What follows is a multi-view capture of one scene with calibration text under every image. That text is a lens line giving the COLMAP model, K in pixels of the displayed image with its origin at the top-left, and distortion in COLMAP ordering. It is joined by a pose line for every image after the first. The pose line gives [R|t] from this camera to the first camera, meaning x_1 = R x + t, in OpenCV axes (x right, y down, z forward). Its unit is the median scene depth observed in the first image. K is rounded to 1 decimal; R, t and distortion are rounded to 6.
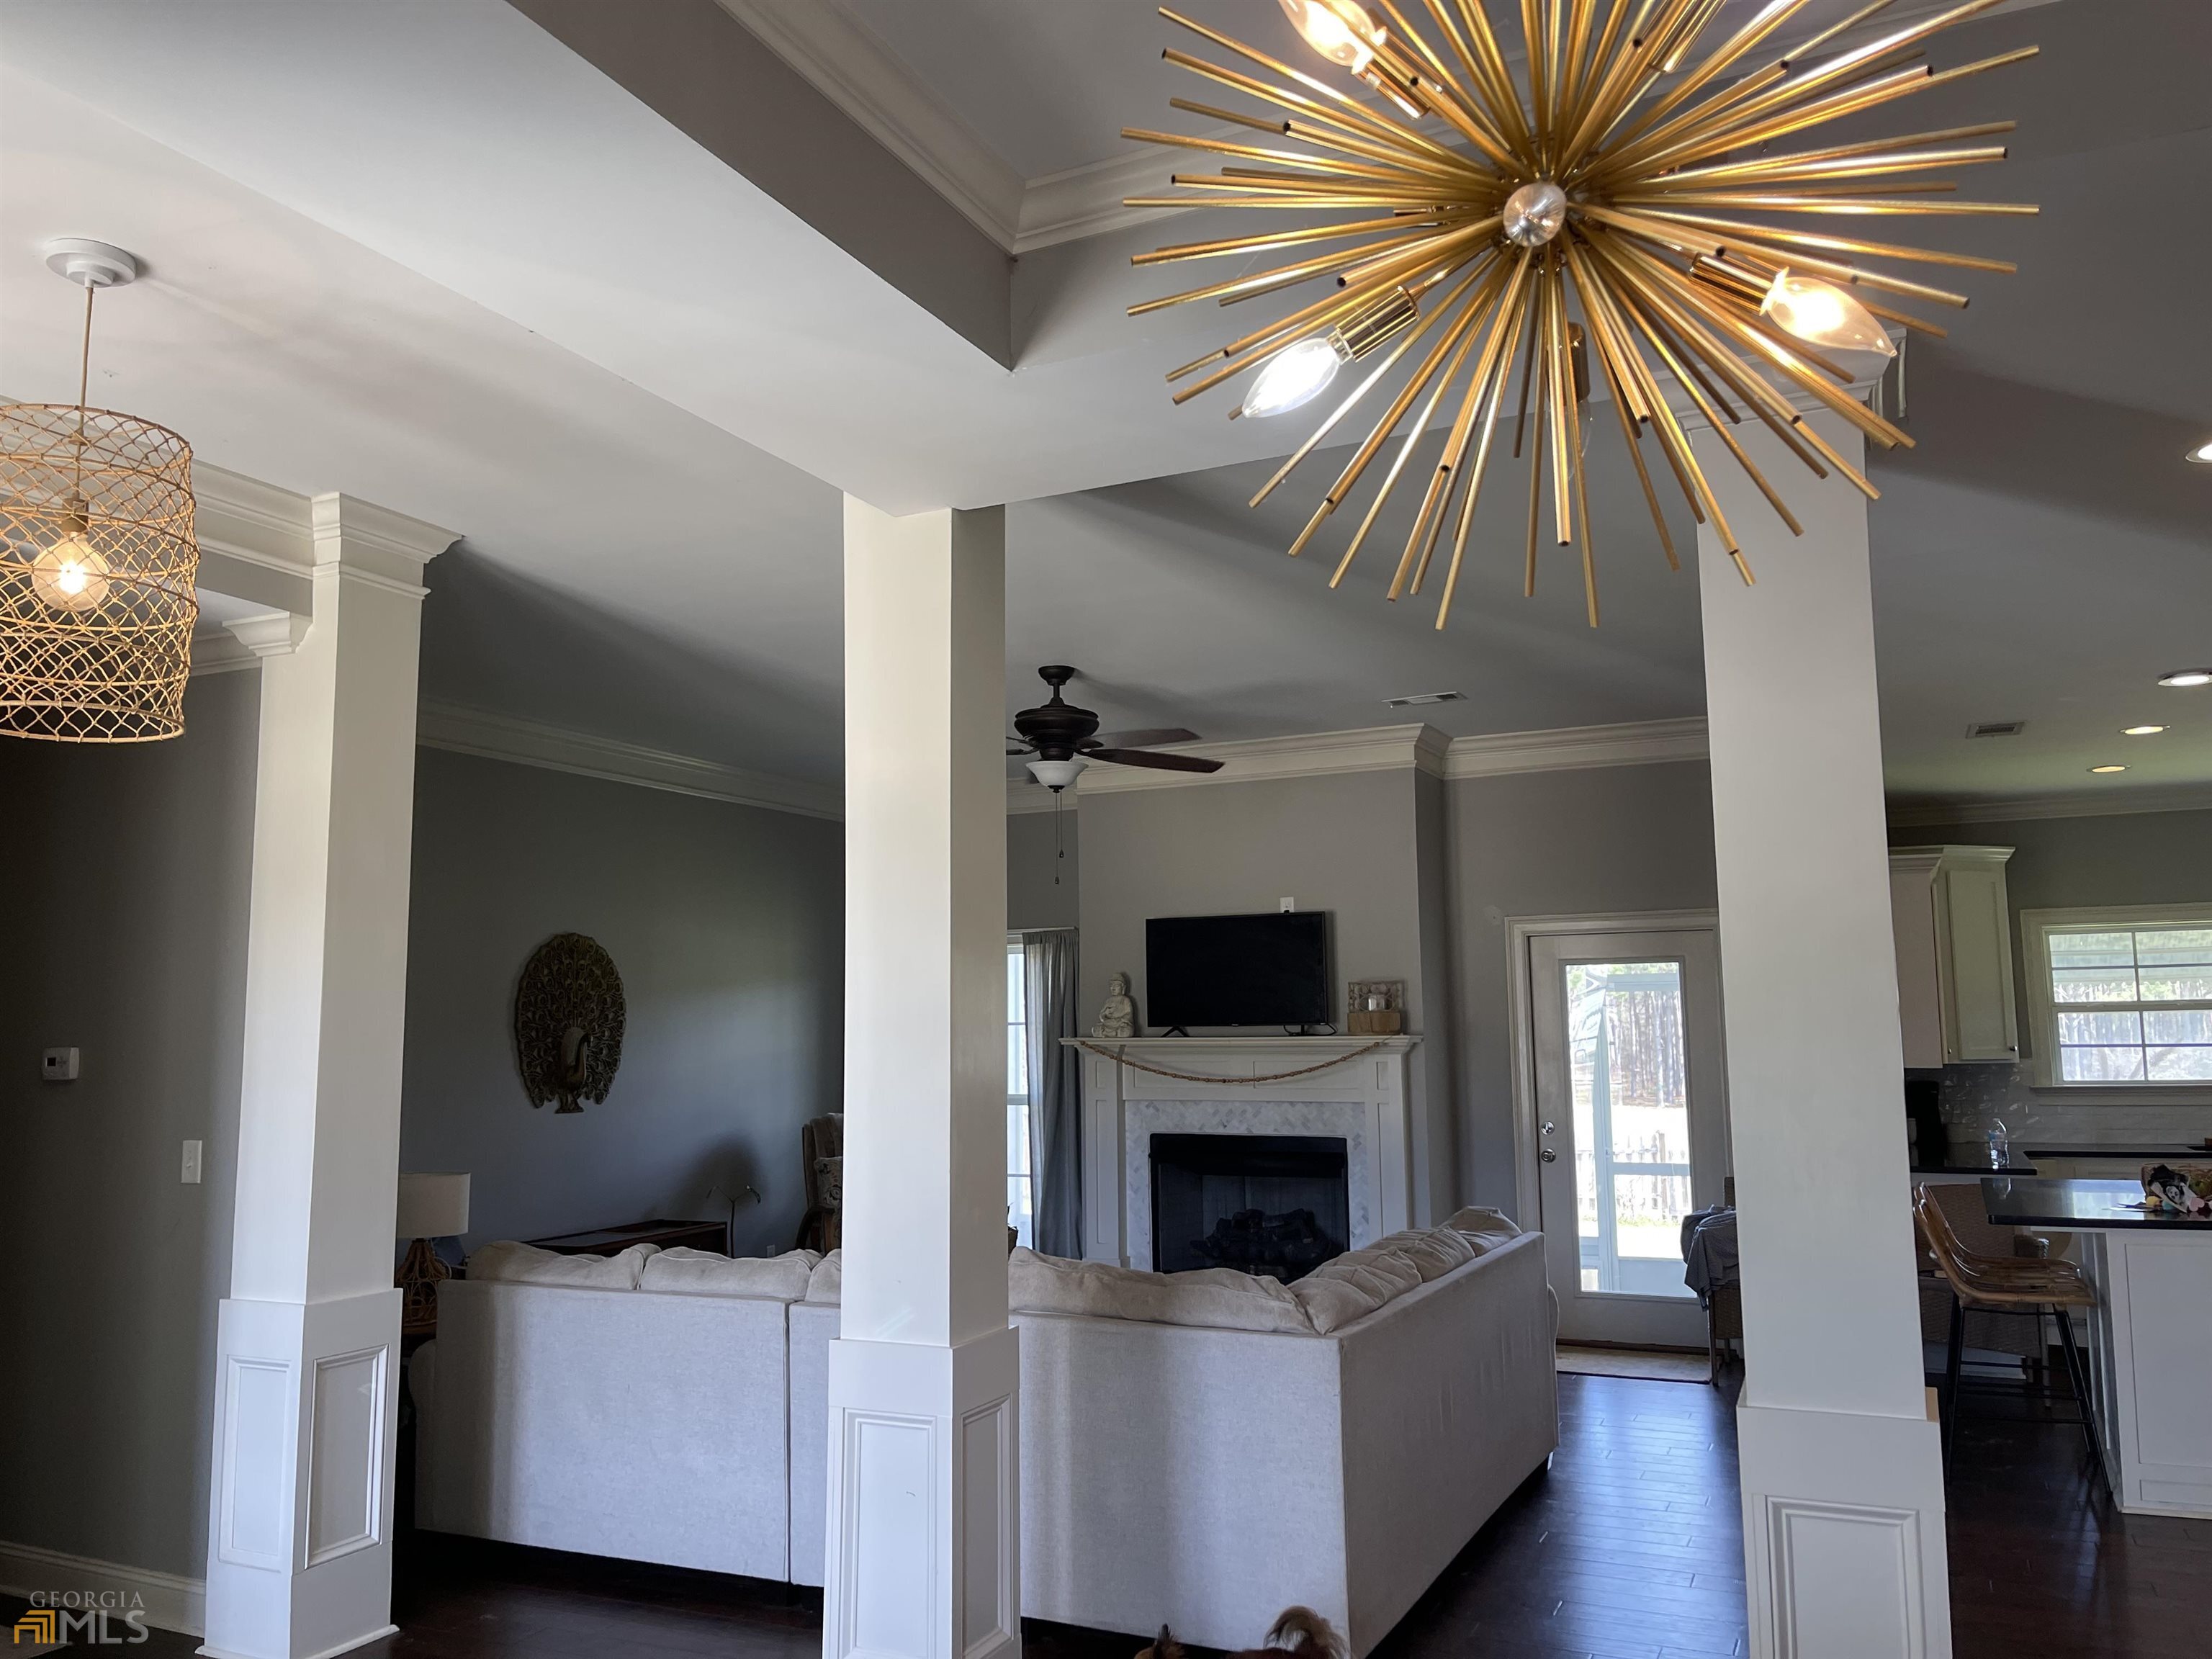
lens RADIAL K [[1678.8, 0, 1109.1], [0, 1678.8, 842.4], [0, 0, 1]] dist [0.033614, -0.004165]
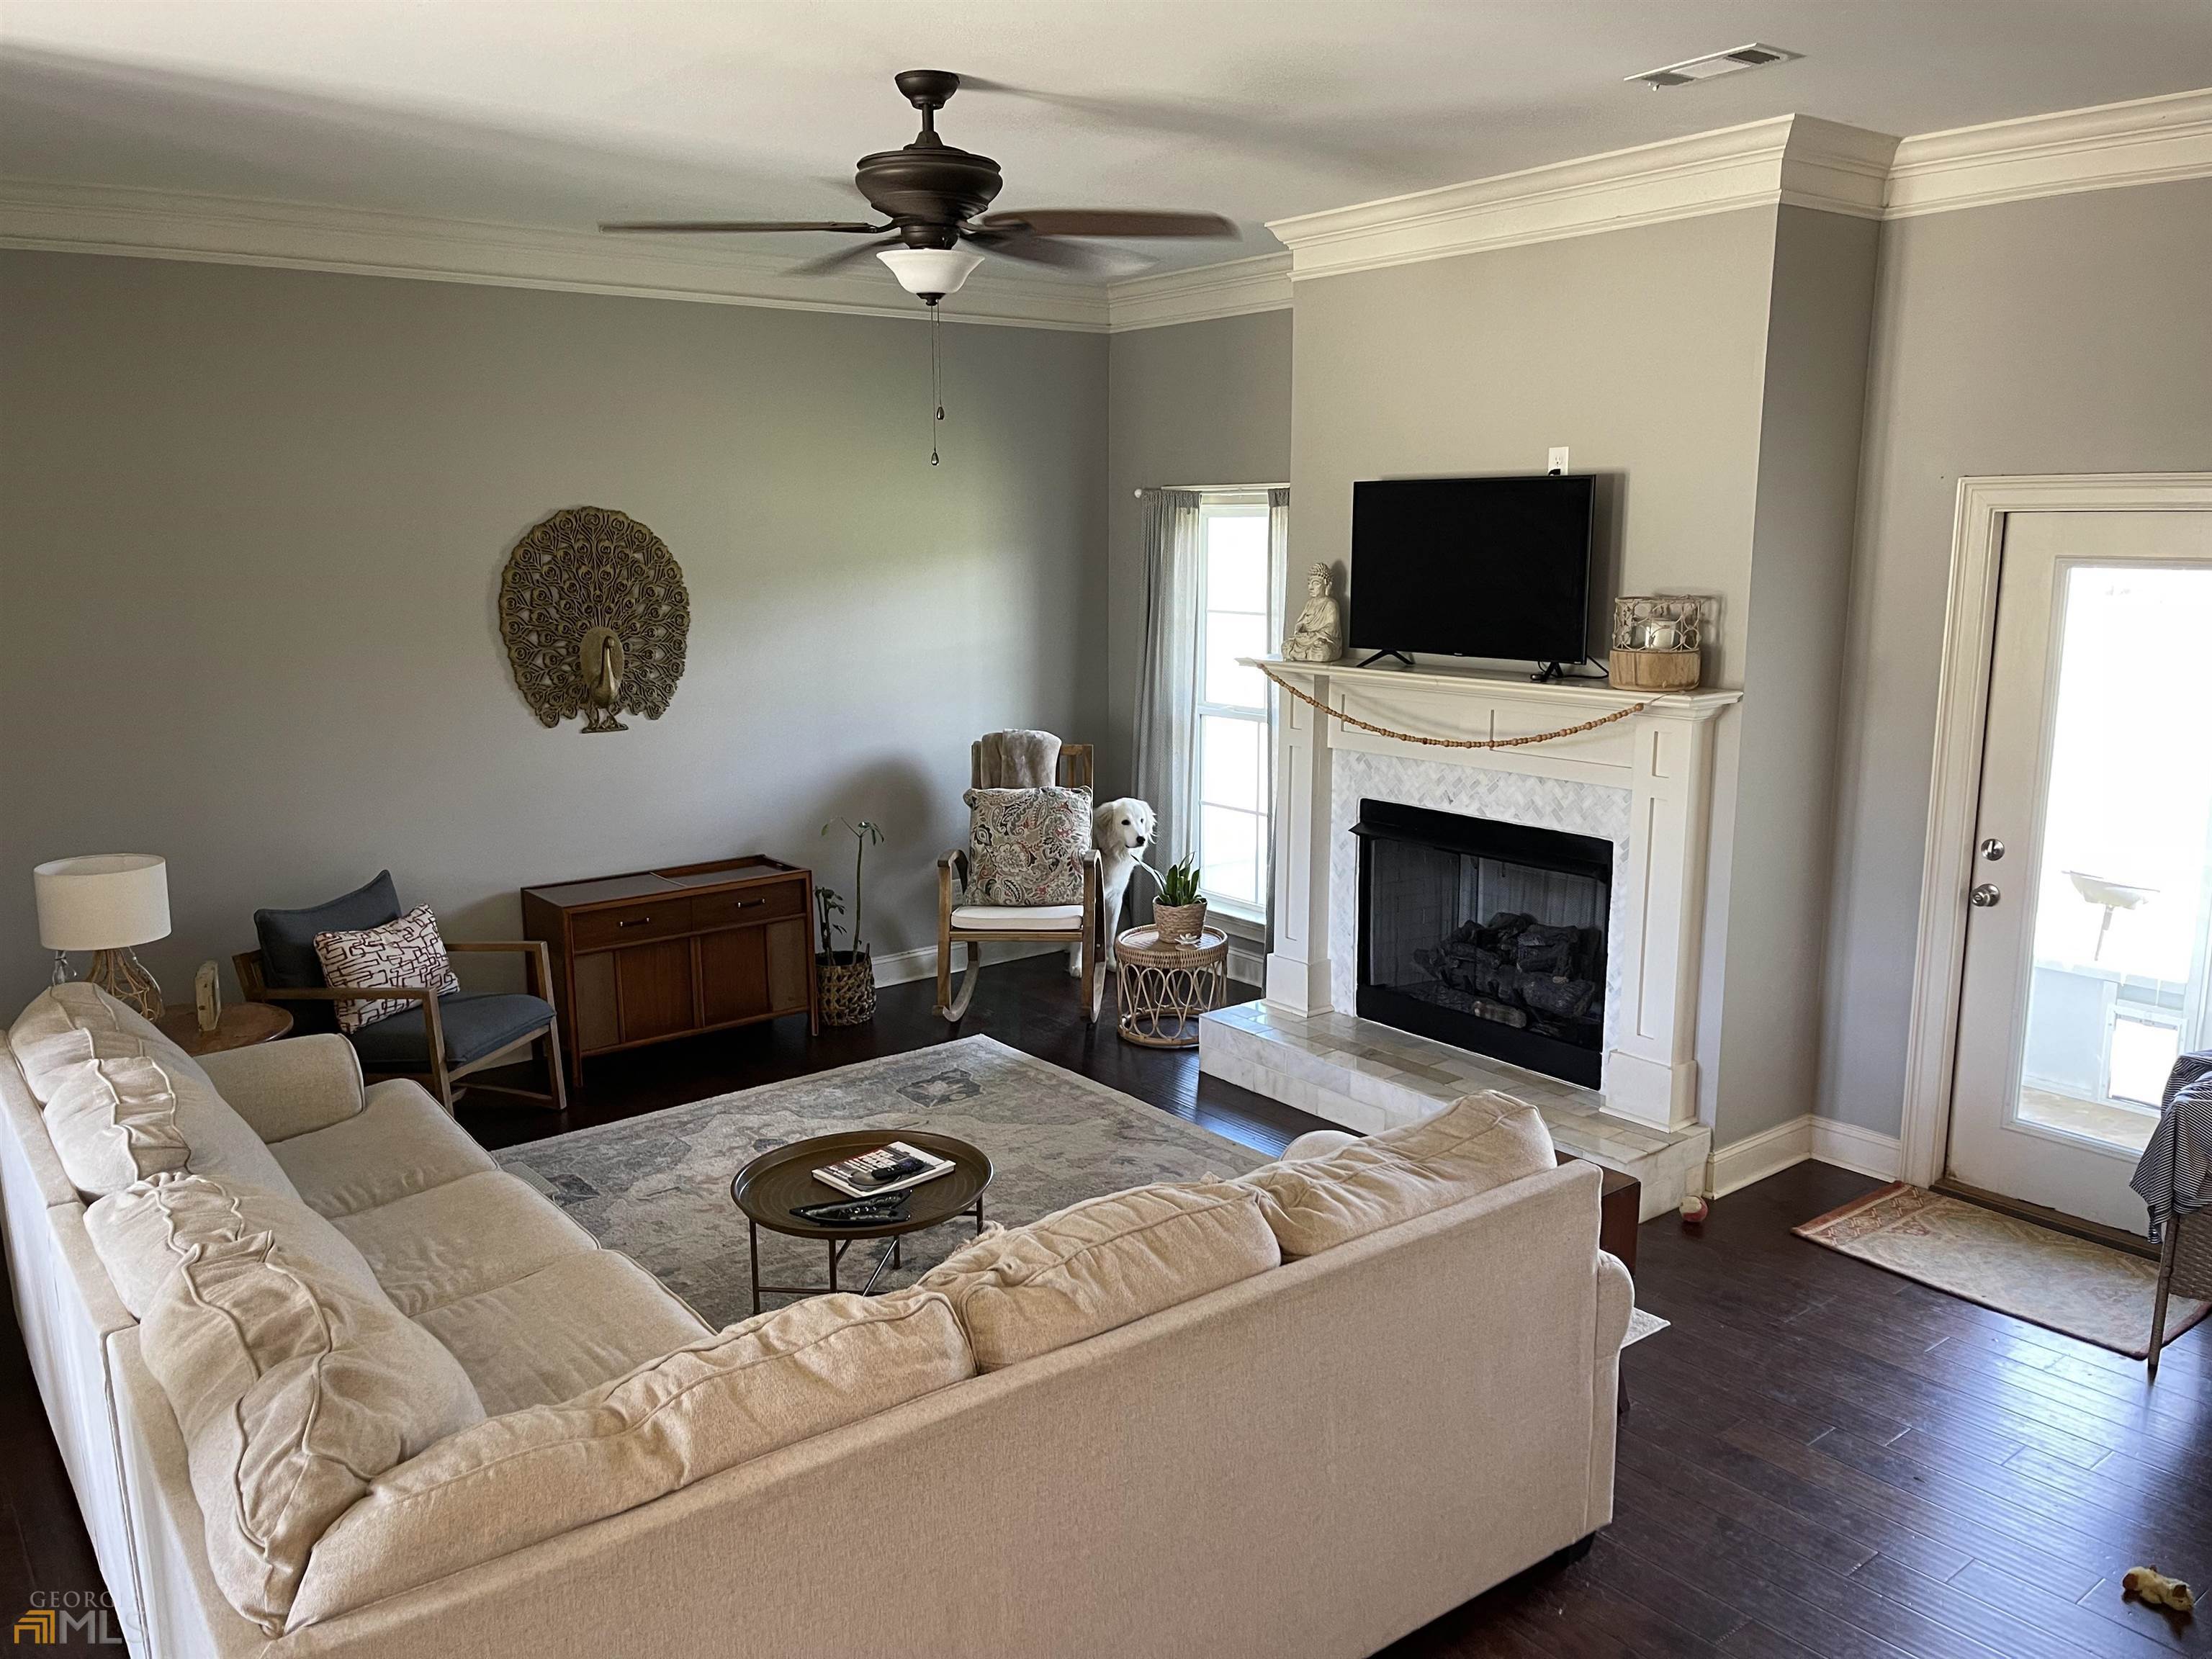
lens RADIAL K [[1690.6, 0, 1107.9], [0, 1690.6, 875.9], [0, 0, 1]] dist [0.027765, -0.000307]
pose [[0.893976, 0.104629, -0.435728, 0.250344], [0.039552, 0.950142, 0.309300, -0.017237], [0.446365, -0.293741, 0.845266, 0.370298]]
